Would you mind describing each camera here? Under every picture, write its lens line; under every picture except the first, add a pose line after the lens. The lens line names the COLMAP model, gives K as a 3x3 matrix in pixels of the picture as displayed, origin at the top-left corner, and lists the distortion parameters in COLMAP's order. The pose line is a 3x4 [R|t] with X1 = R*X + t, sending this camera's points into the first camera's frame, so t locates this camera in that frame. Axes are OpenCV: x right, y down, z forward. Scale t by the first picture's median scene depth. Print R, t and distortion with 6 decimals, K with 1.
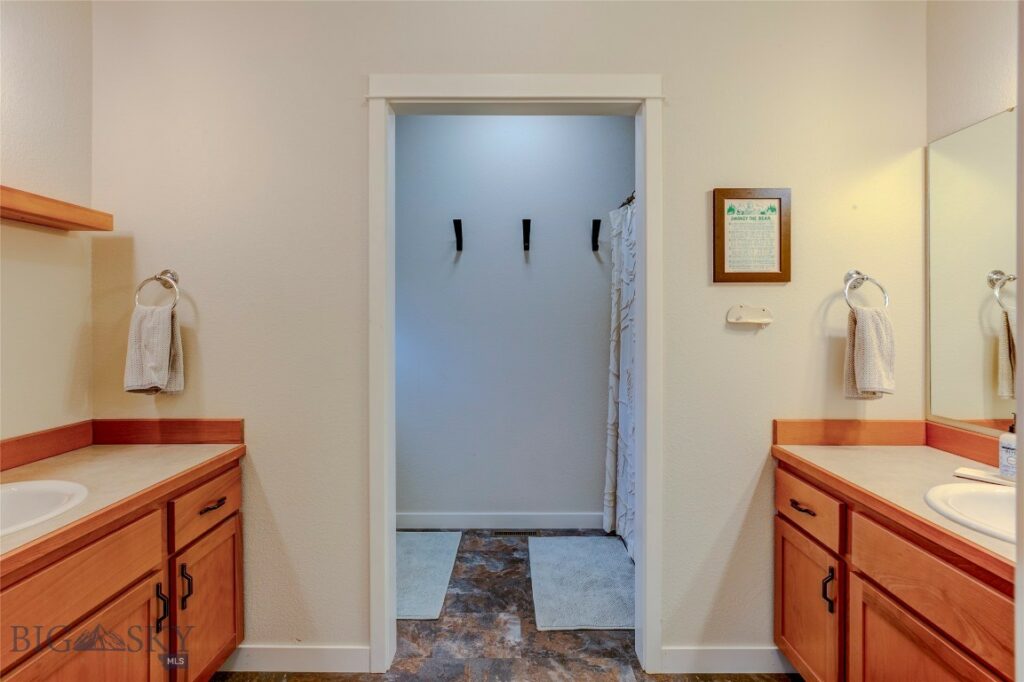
lens RADIAL K [[524.2, 0, 516.7], [0, 524.2, 318.0], [0, 0, 1]] dist [-0.002838, 0.001062]
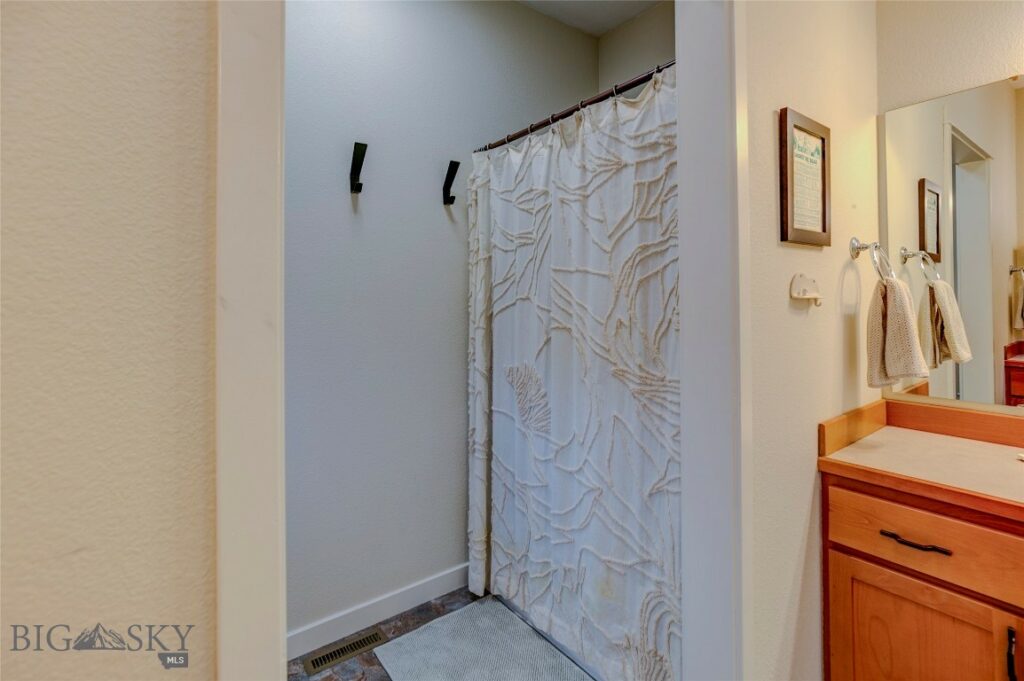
lens RADIAL K [[479.9, 0, 497.7], [0, 479.9, 291.2], [0, 0, 1]] dist [-0.010435, 0.000324]
pose [[0.809831, 0.001799, 0.586660, -0.248765], [0.010667, 0.999785, -0.017791, 0.004981], [-0.586566, 0.020666, 0.809638, 0.579621]]
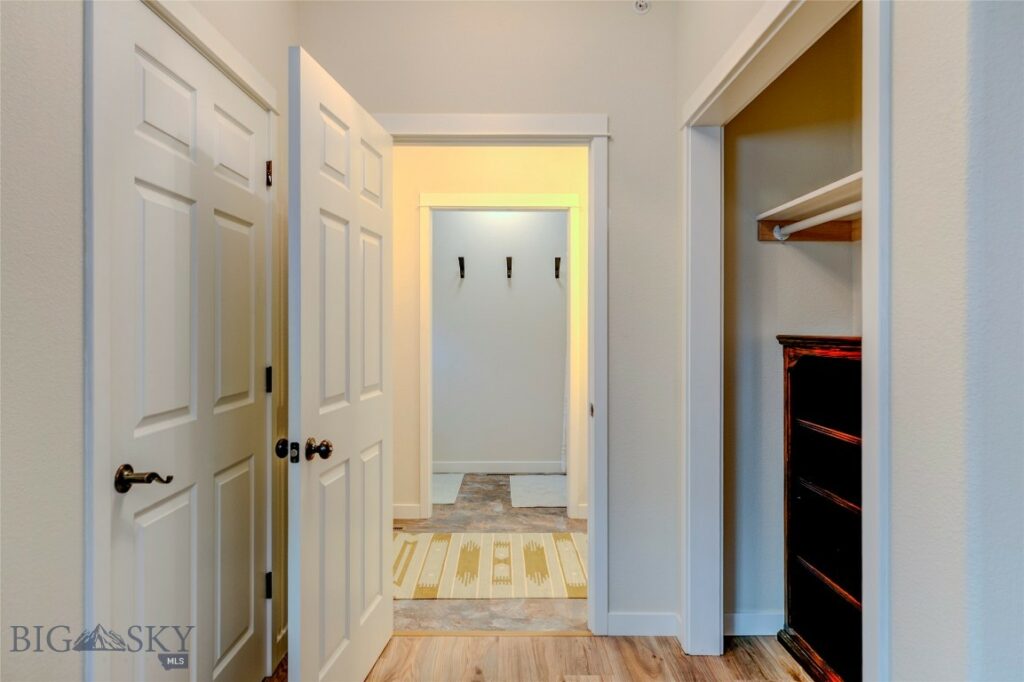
lens RADIAL K [[641.8, 0, 512.6], [0, 641.8, 325.0], [0, 0, 1]] dist [0.001061, 0.000297]
pose [[0.999989, 0.001294, 0.004606, 0.027419], [-0.001302, 0.999998, 0.001676, -0.005542], [-0.004604, -0.001682, 0.999988, -1.024704]]
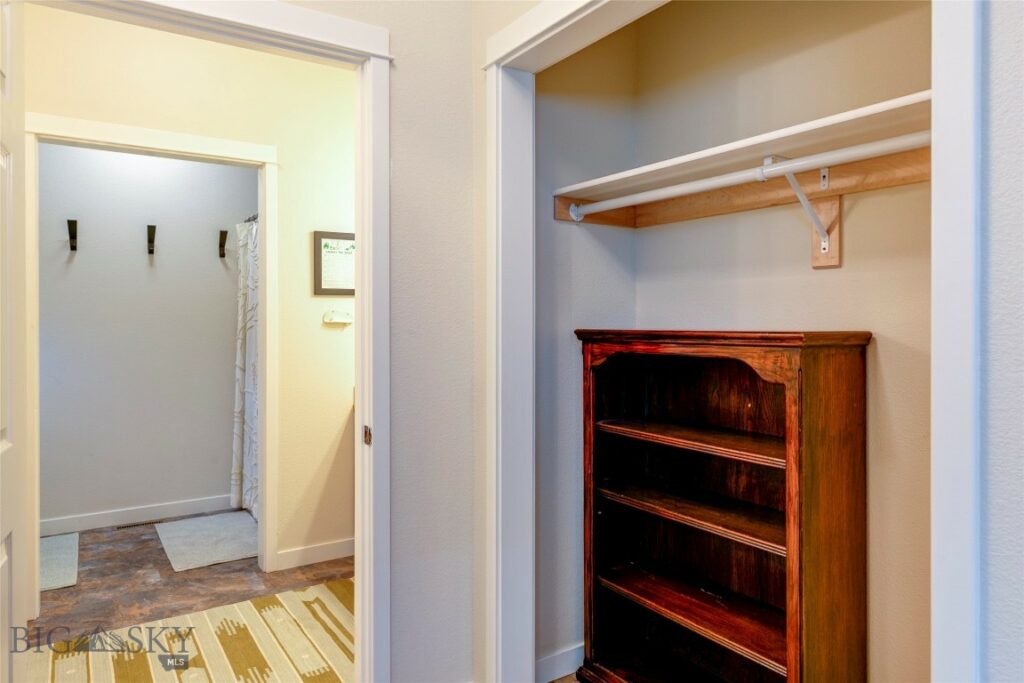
lens RADIAL K [[662.4, 0, 518.2], [0, 662.4, 320.9], [0, 0, 1]] dist [0.002686, -0.001384]
pose [[0.833972, -0.001451, 0.551805, -0.136642], [-0.001394, 0.999988, 0.004736, -0.004241], [-0.551805, -0.004719, 0.833960, -0.691789]]
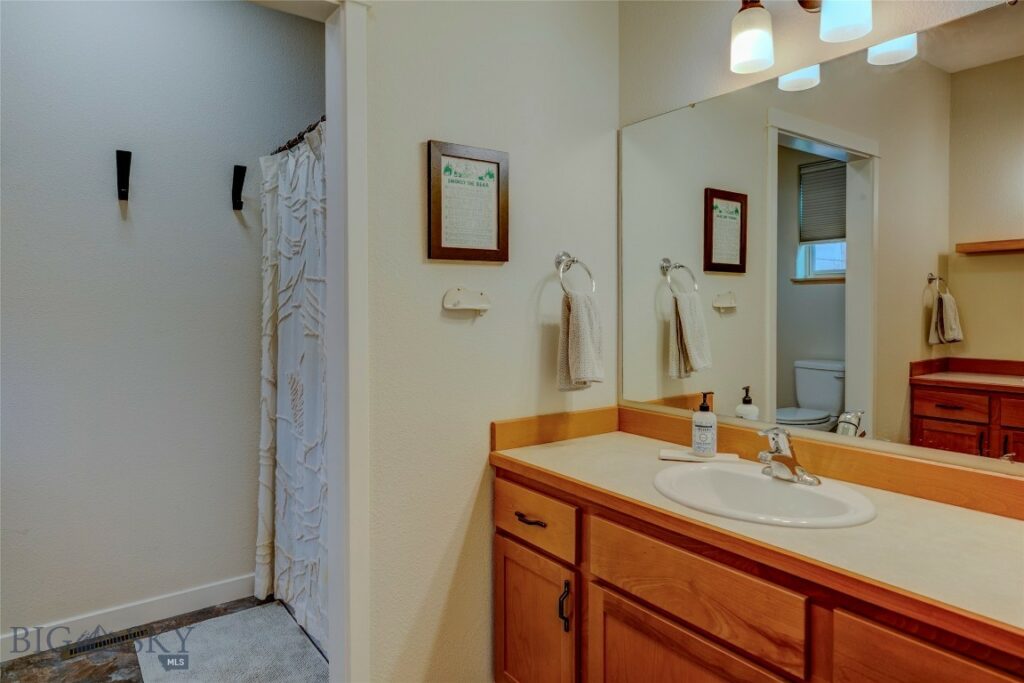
lens RADIAL K [[622.9, 0, 513.5], [0, 622.9, 314.9], [0, 0, 1]] dist [0.000723, 0.004056]
pose [[0.808330, -0.012047, 0.588607, -0.063281], [0.002932, 0.999861, 0.016438, 0.001782], [-0.588723, -0.011561, 0.808252, 0.130805]]
